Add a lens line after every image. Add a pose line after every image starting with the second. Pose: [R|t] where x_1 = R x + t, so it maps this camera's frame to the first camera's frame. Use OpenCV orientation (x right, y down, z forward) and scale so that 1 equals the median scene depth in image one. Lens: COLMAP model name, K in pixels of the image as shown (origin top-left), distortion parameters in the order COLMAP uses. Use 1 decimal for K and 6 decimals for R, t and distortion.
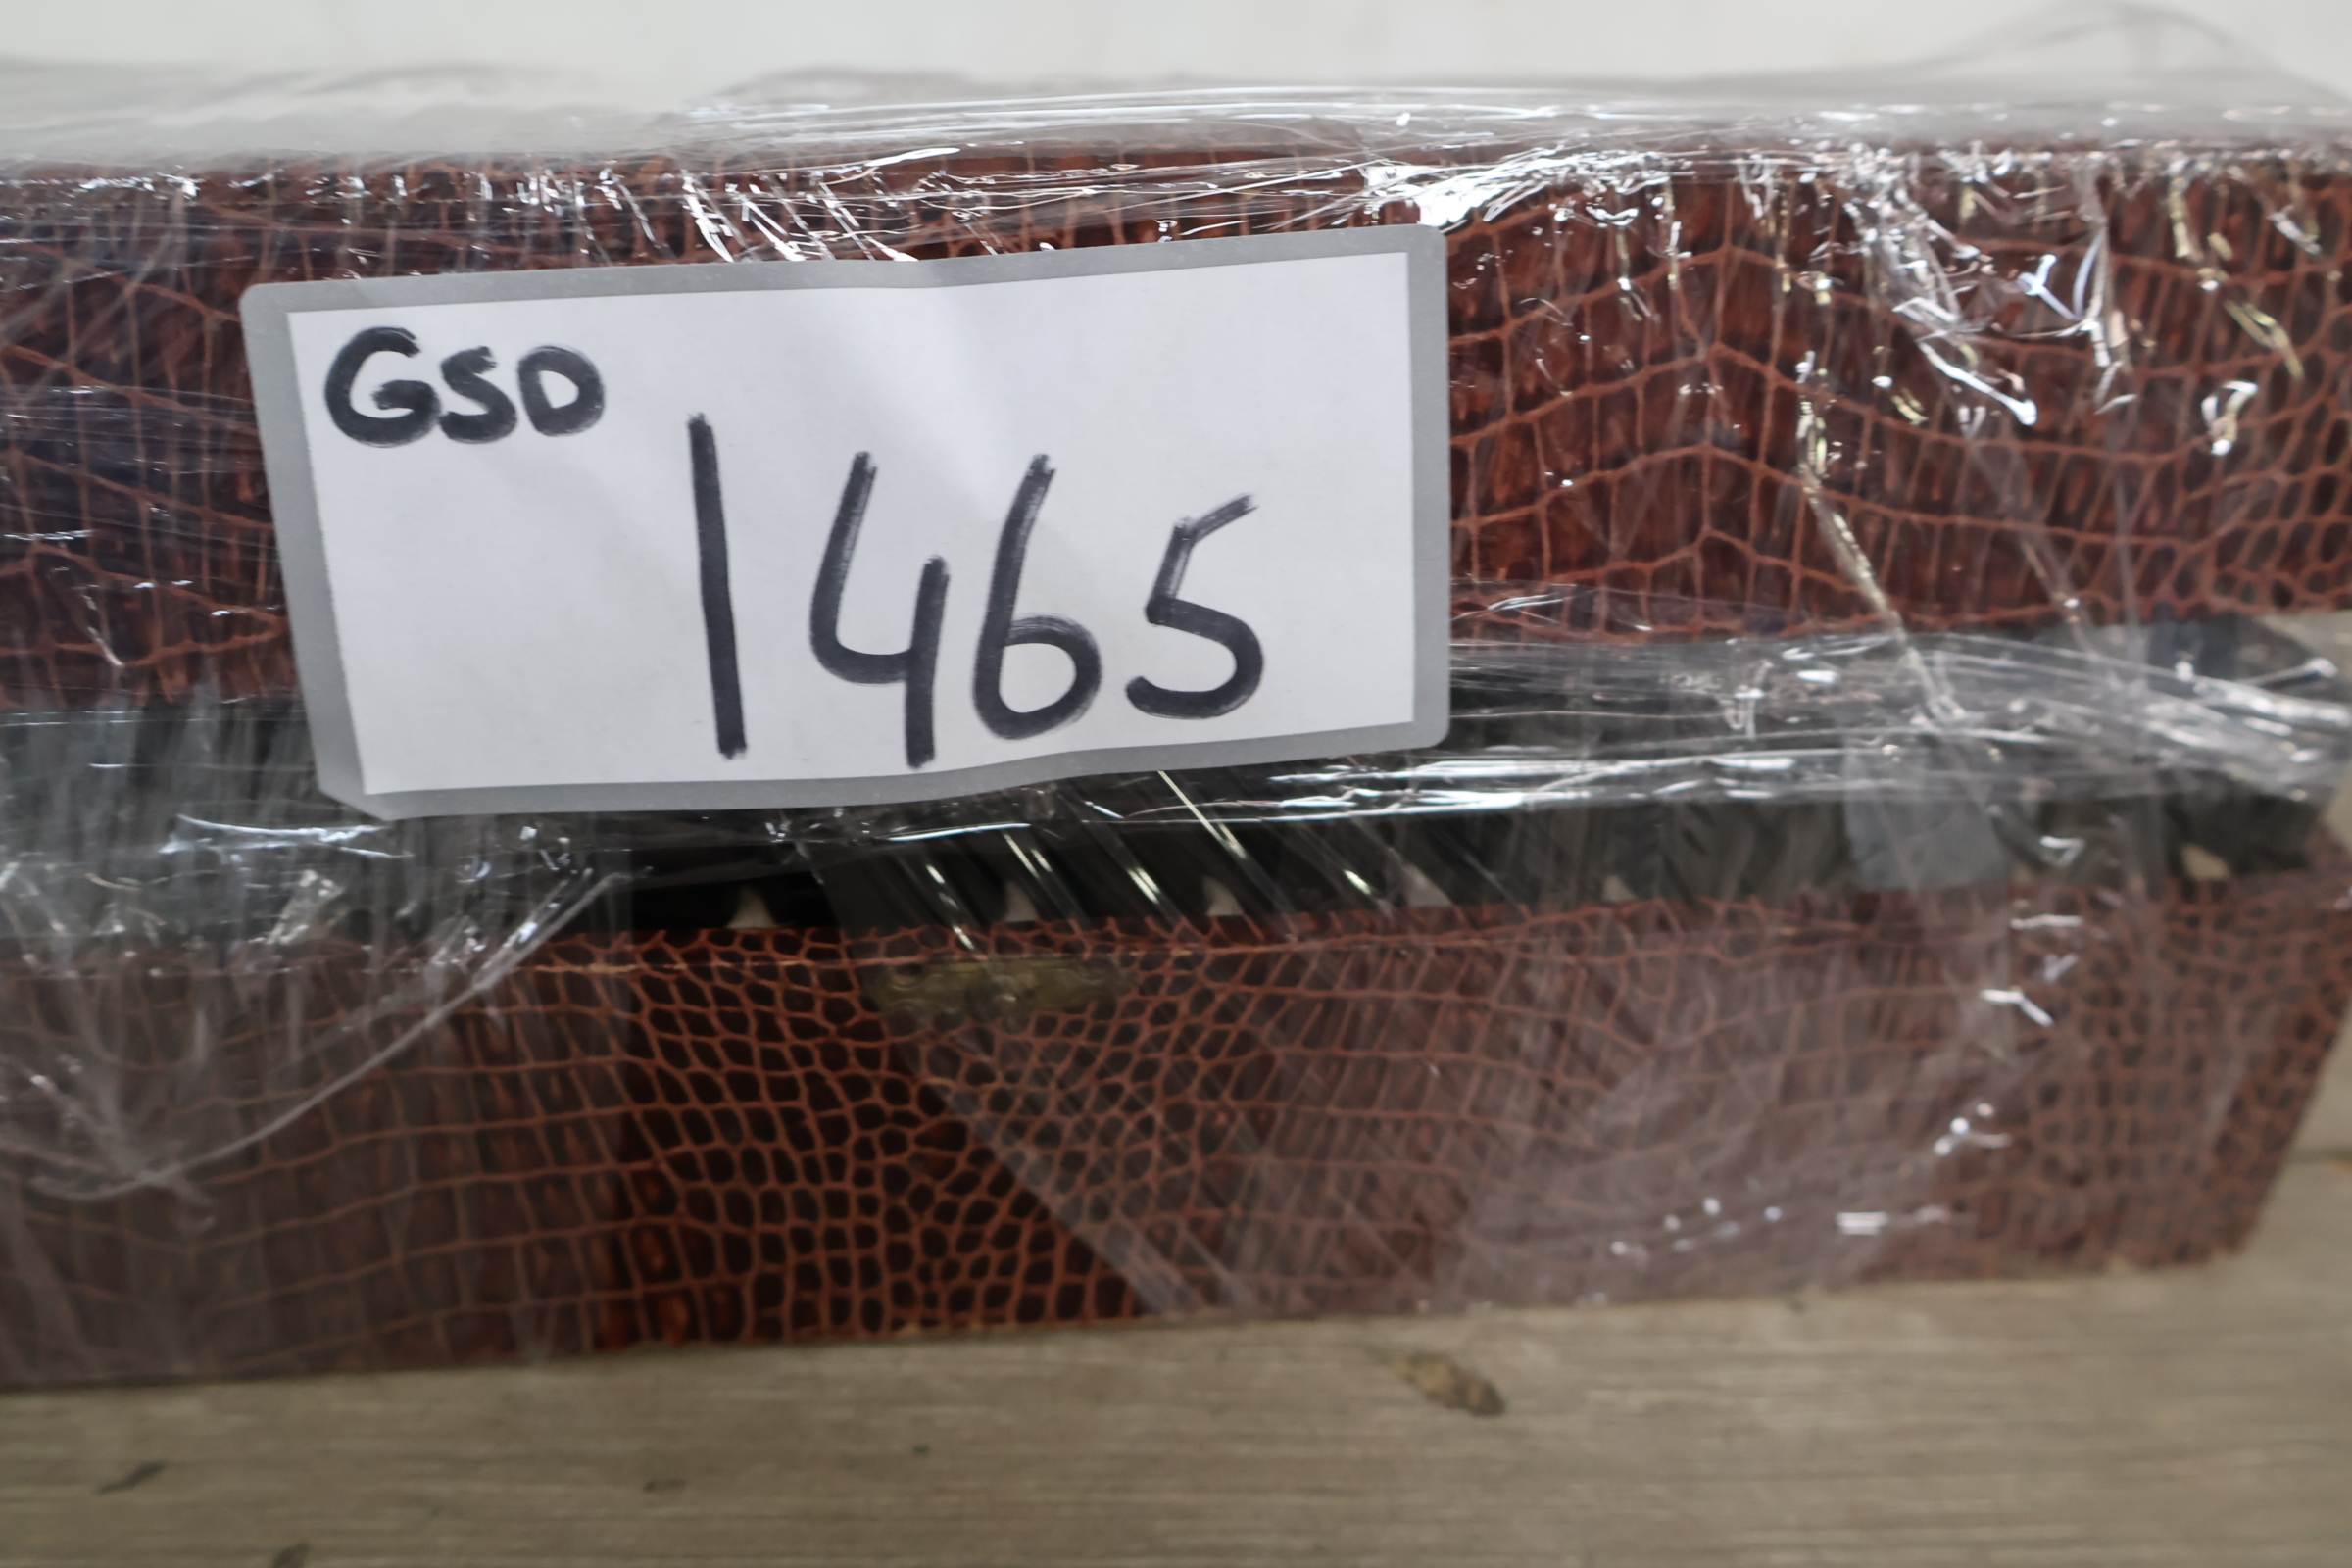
lens RADIAL K [[2475.2, 0, 1179.8], [0, 2475.2, 783.5], [0, 0, 1]] dist [0.003340, 0.000000]
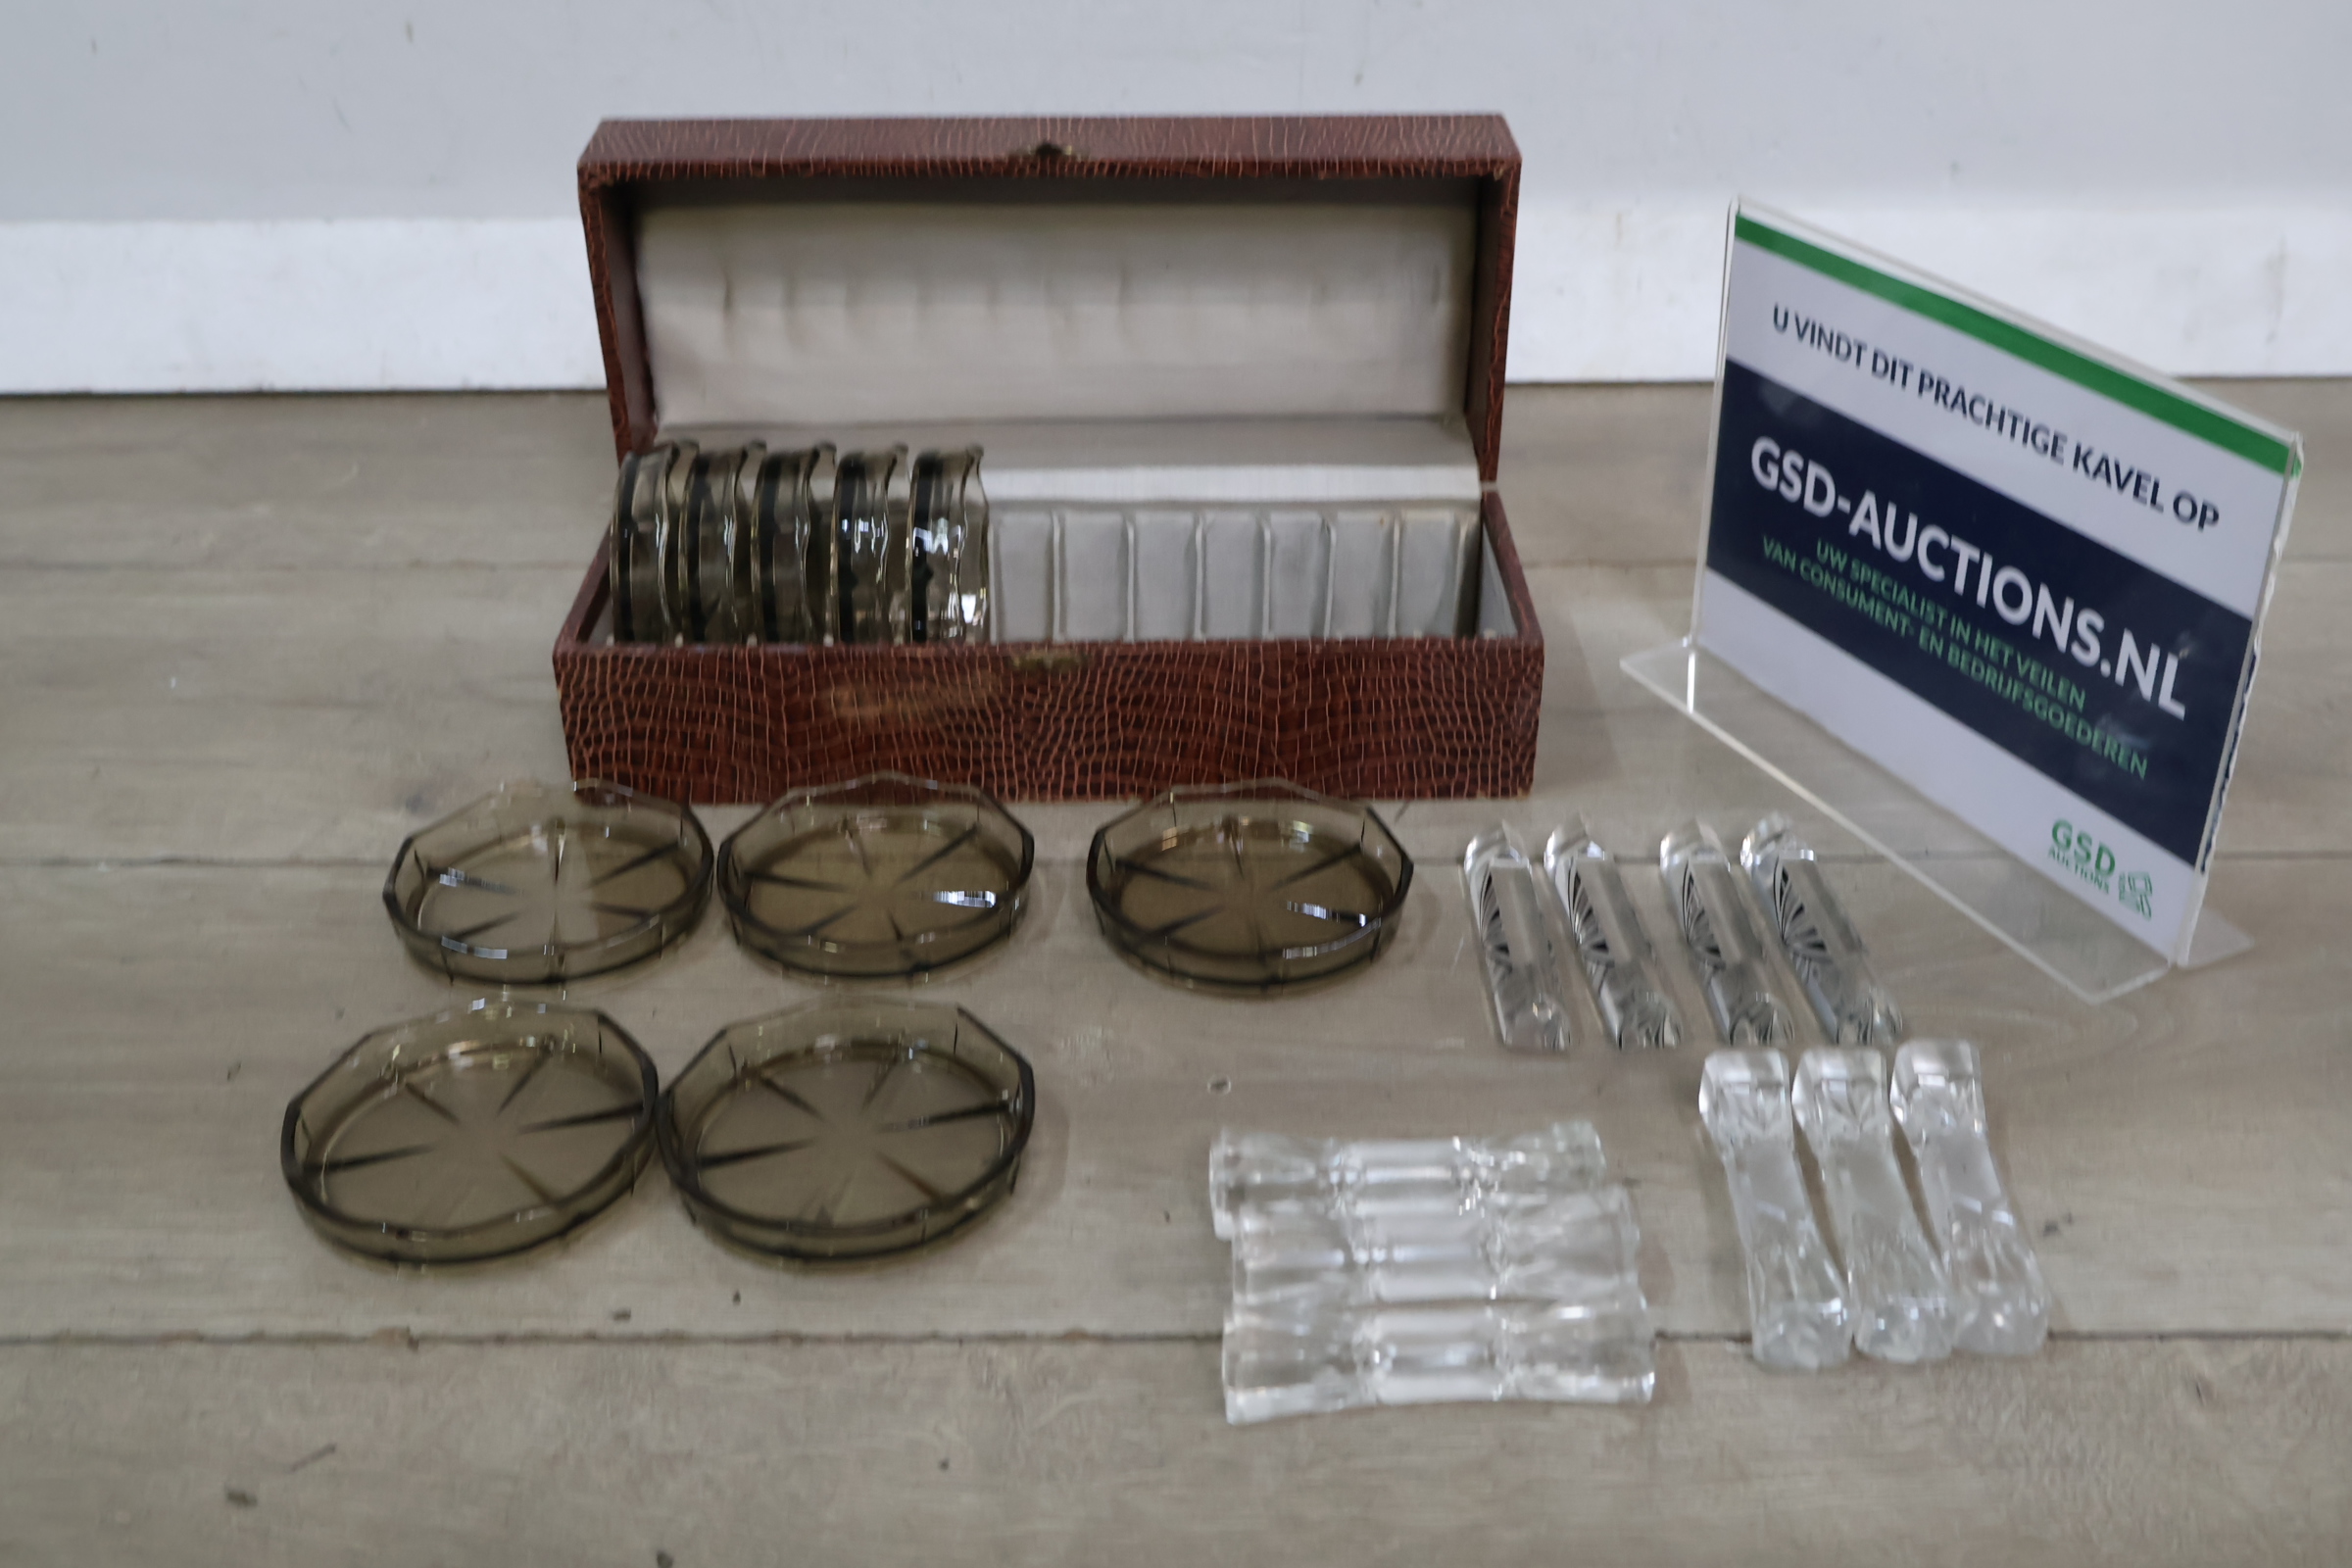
lens RADIAL K [[2416.6, 0, 1174.6], [0, 2416.6, 803.7], [0, 0, 1]] dist [-0.003464, 0.000000]
pose [[0.991505, 0.005528, -0.129950, 0.461369], [-0.010596, 0.999208, -0.038343, 0.362158], [0.129635, 0.039394, 0.990779, -1.890093]]
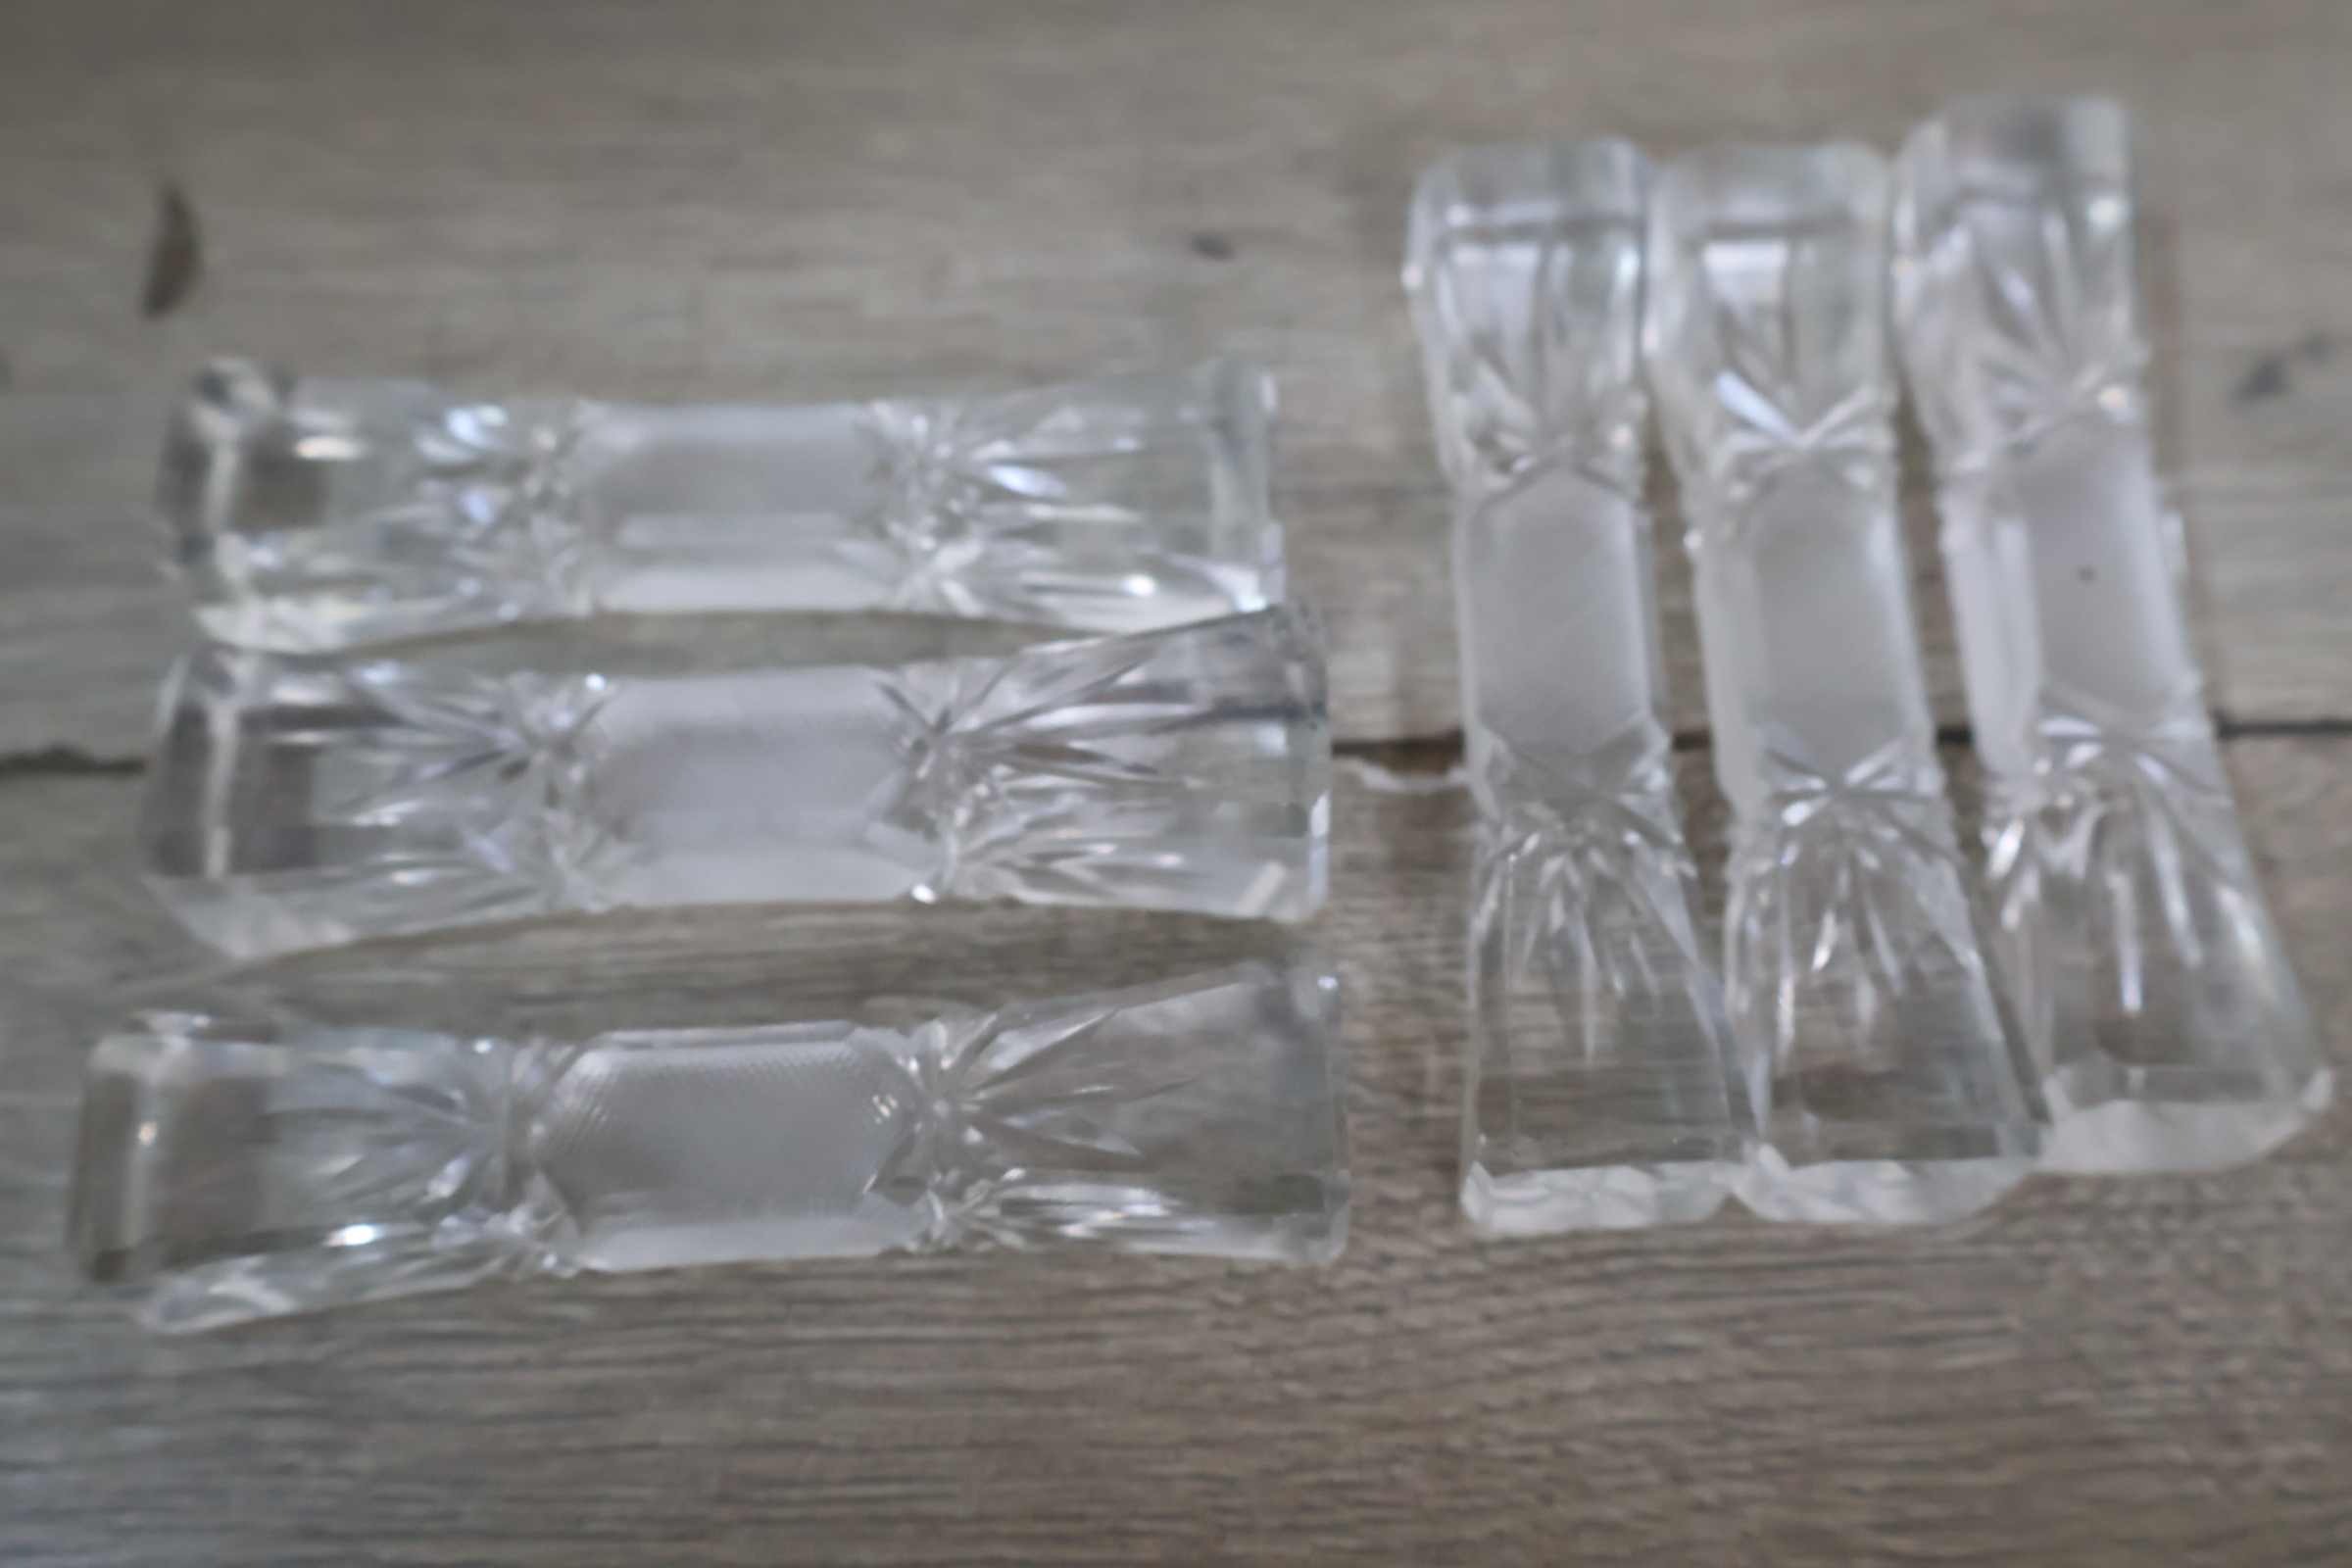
lens RADIAL K [[2416.6, 0, 1189.1], [0, 2416.6, 794.2], [0, 0, 1]] dist [-0.003464, 0.000000]
pose [[0.992197, 0.061451, -0.108485, 0.709594], [0.004619, 0.851393, 0.524507, 0.329797], [0.124595, -0.520916, 0.844466, -0.329999]]
